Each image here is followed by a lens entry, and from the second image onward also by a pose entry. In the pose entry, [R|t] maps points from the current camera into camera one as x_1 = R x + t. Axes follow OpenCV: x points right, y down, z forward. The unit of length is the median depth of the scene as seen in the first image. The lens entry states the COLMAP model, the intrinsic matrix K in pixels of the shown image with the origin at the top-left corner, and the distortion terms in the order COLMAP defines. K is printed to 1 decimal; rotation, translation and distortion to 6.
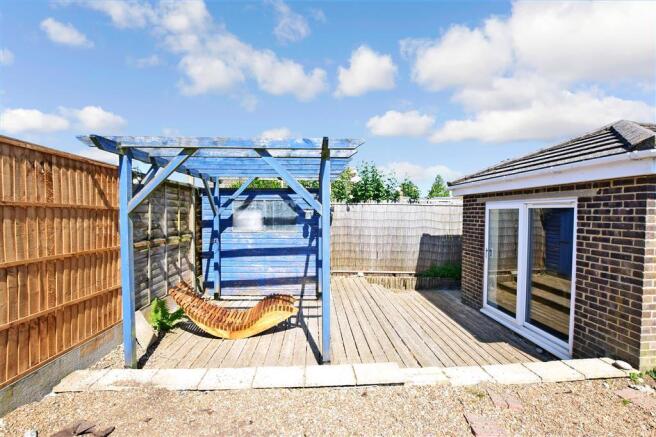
lens RADIAL K [[283.5, 0, 328.0], [0, 283.5, 218.5], [0, 0, 1]] dist [-0.041397, -0.000014]
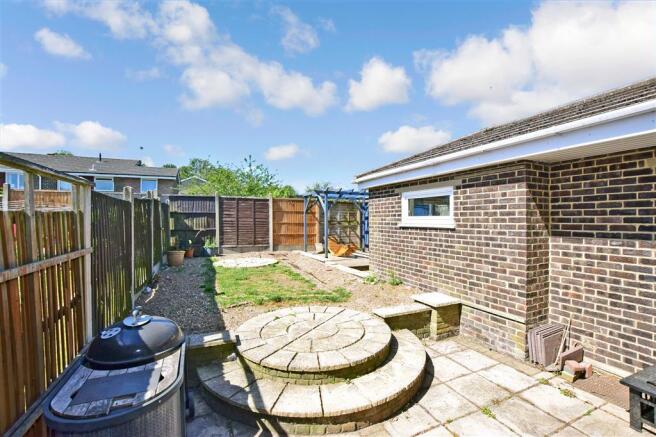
lens RADIAL K [[283.5, 0, 328.0], [0, 283.5, 218.5], [0, 0, 1]] dist [-0.041397, -0.000014]
pose [[0.362343, -0.010006, -0.931991, 1.628317], [-0.014533, 0.999760, -0.016384, 0.065809], [0.931931, 0.019481, 0.362111, -0.091211]]
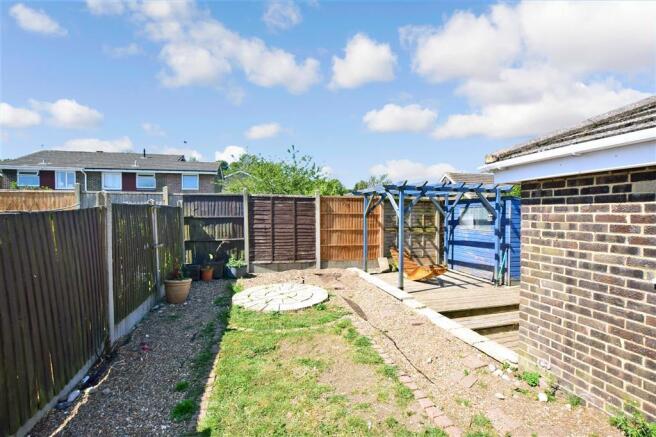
lens RADIAL K [[283.5, 0, 328.0], [0, 283.5, 218.5], [0, 0, 1]] dist [-0.041397, -0.000014]
pose [[0.205855, 0.013057, -0.978495, 1.037602], [-0.017471, 0.999801, 0.009666, -0.008466], [0.978427, 0.015106, 0.206042, 0.010328]]
